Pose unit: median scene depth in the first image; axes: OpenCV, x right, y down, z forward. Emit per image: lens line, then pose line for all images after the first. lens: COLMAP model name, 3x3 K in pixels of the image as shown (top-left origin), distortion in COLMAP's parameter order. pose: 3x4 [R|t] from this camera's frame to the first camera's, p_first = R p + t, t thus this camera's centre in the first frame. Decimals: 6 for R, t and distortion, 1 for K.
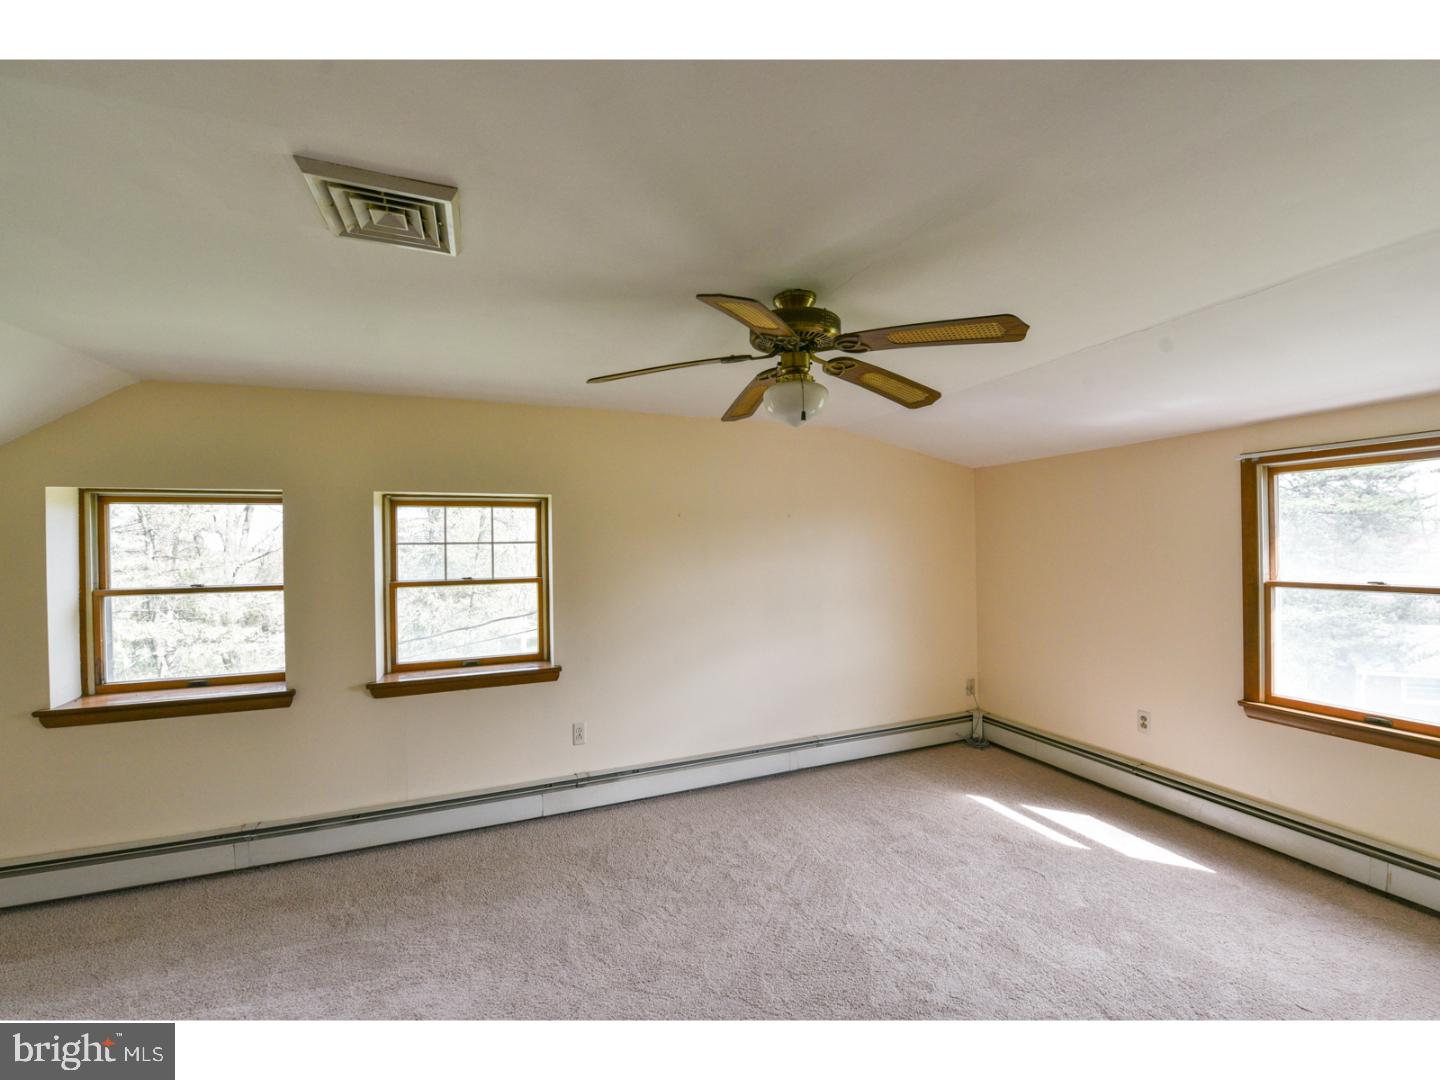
lens RADIAL K [[575.2, 0, 725.9], [0, 575.2, 542.6], [0, 0, 1]] dist [-0.013109, -0.003589]
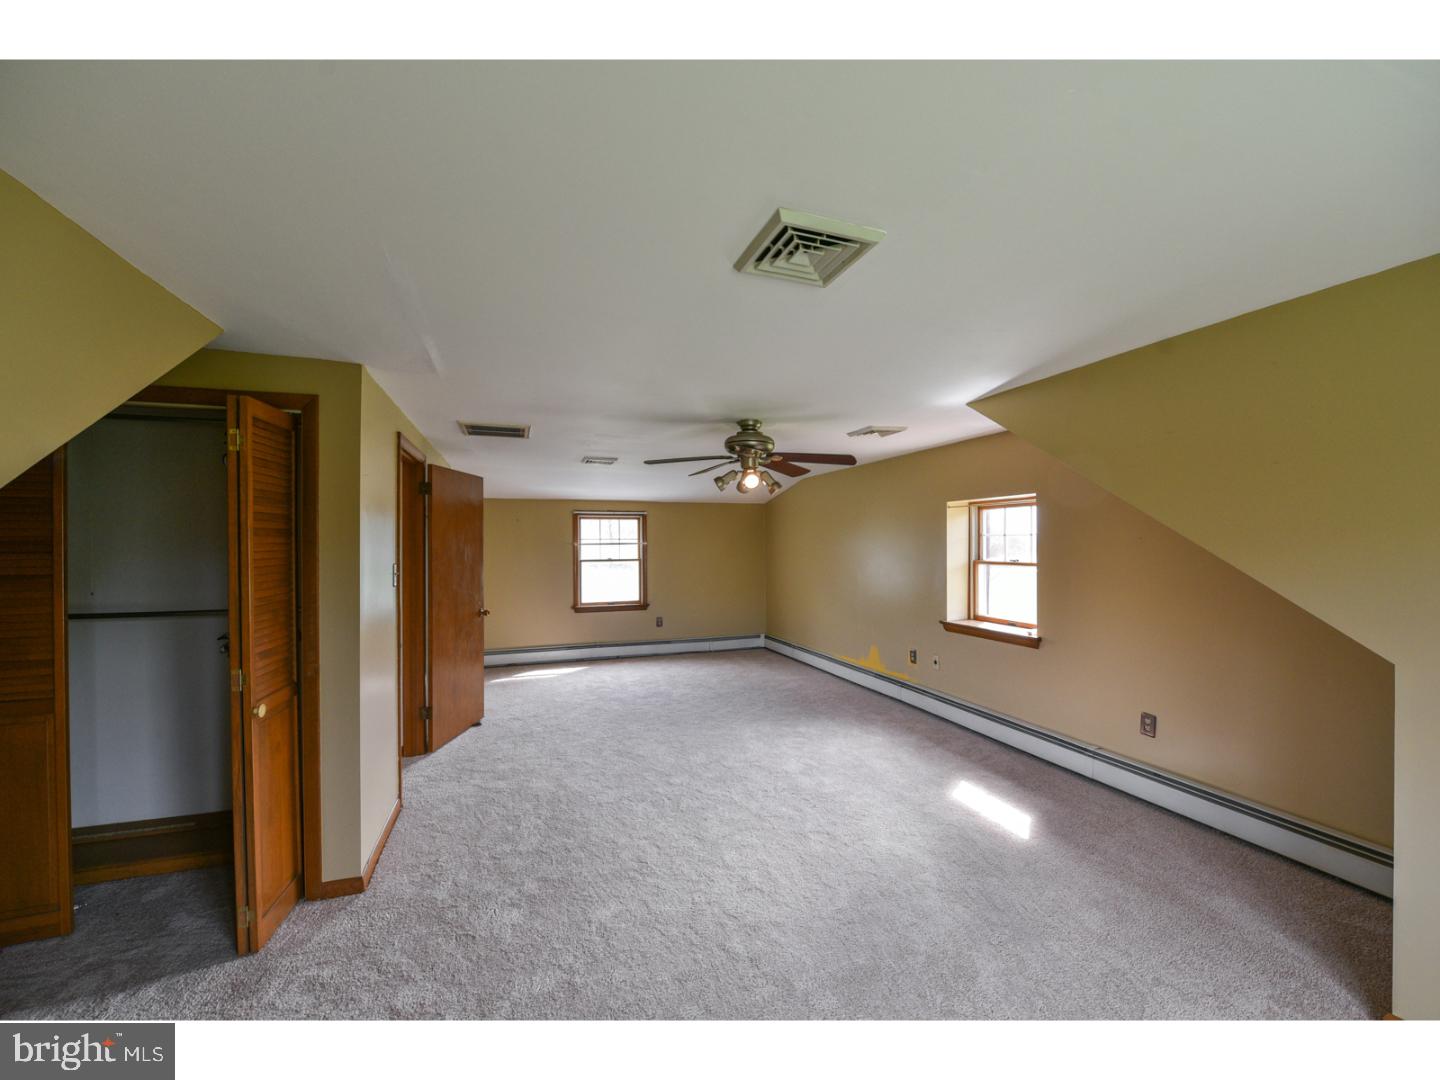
lens RADIAL K [[575.2, 0, 725.9], [0, 575.2, 542.6], [0, 0, 1]] dist [-0.013109, -0.003589]
pose [[-0.044225, 0.010639, -0.998965, 0.705867], [0.010733, 0.999891, 0.010174, 0.003767], [0.998964, -0.010272, -0.044334, 0.309055]]
